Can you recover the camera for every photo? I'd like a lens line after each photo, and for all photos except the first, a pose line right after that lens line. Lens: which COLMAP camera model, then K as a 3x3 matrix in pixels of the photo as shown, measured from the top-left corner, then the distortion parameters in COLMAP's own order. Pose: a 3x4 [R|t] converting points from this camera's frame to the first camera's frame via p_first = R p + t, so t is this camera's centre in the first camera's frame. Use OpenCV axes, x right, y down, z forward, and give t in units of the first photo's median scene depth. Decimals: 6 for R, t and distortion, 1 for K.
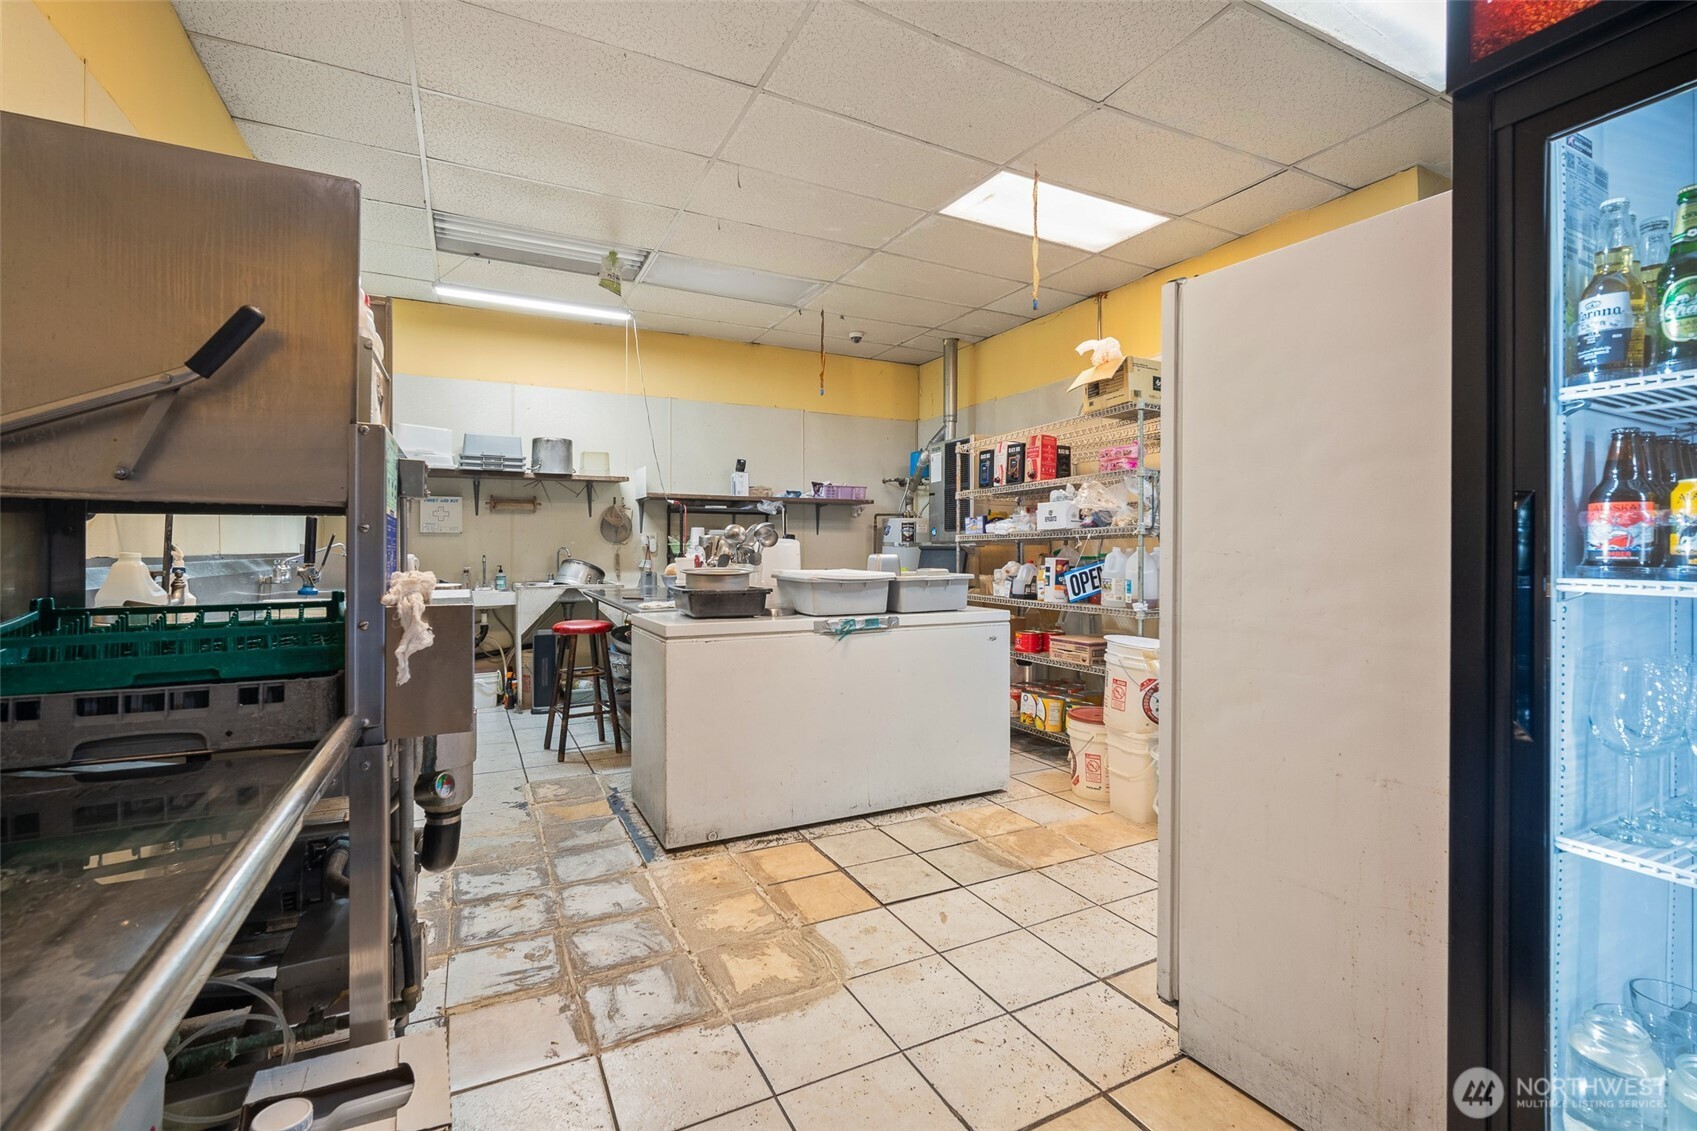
lens RADIAL K [[745.0, 0, 844.6], [0, 745.0, 551.5], [0, 0, 1]] dist [-0.016267, 0.007400]
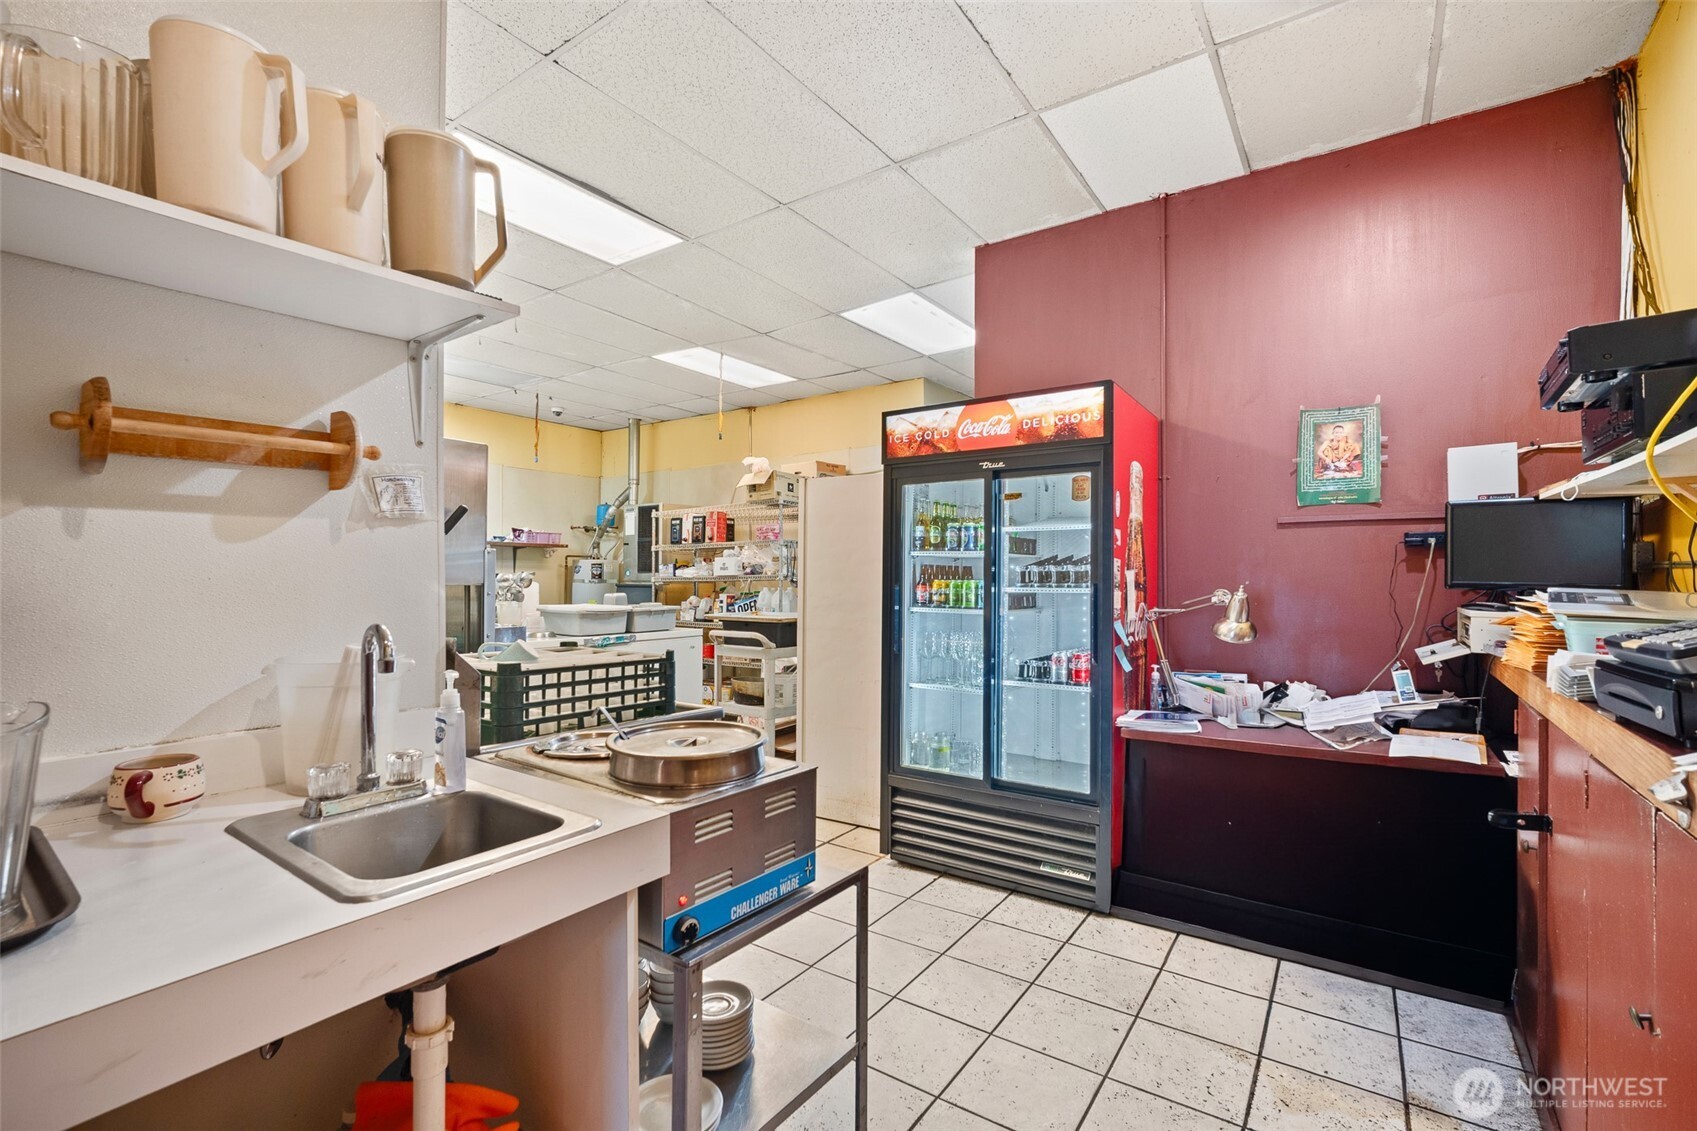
lens RADIAL K [[747.7, 0, 854.0], [0, 747.7, 573.6], [0, 0, 1]] dist [-0.010145, 0.000693]
pose [[0.876759, 0.003810, 0.480915, -0.217385], [-0.000773, 0.999978, -0.006514, -0.023053], [-0.480929, 0.005340, 0.876743, -0.449420]]
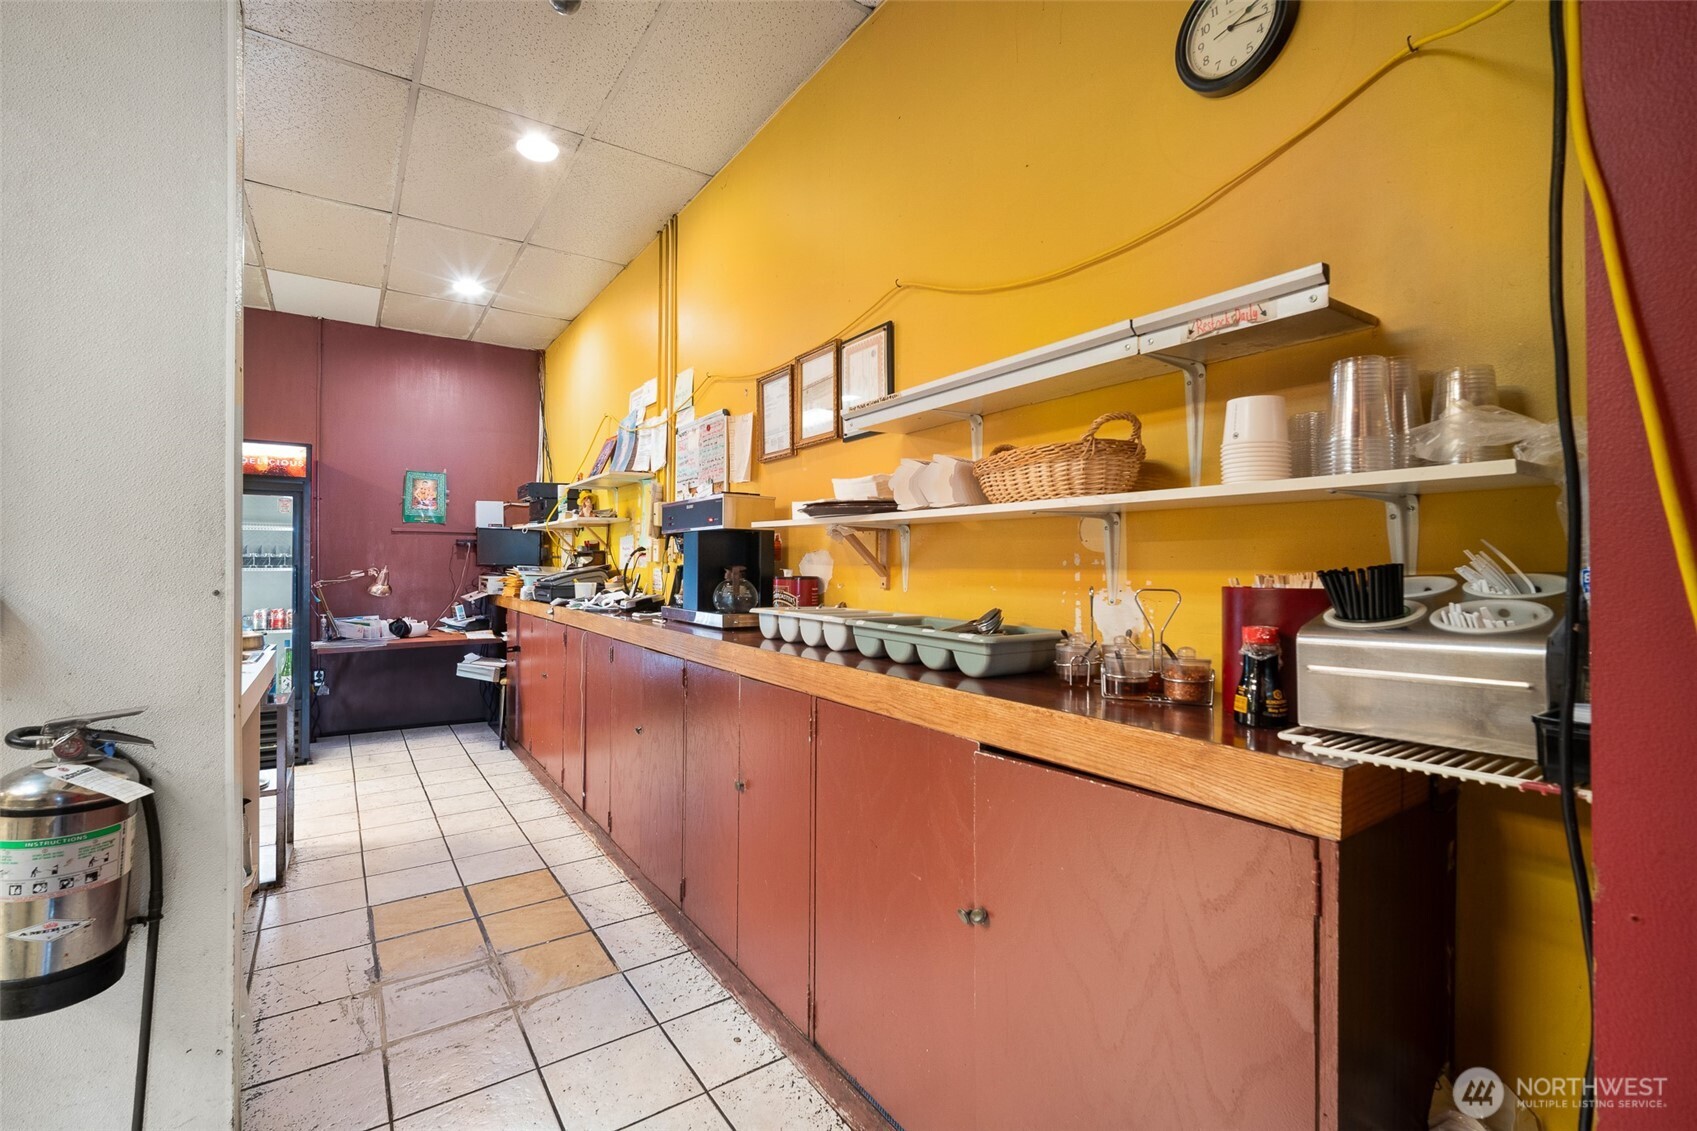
lens RADIAL K [[737.5, 0, 847.5], [0, 737.5, 559.7], [0, 0, 1]] dist [-0.011788, 0.000132]
pose [[-0.140950, 0.002262, 0.990014, -0.898998], [-0.002445, 0.999994, -0.002633, -0.025458], [-0.990014, -0.002792, -0.140944, -0.620698]]
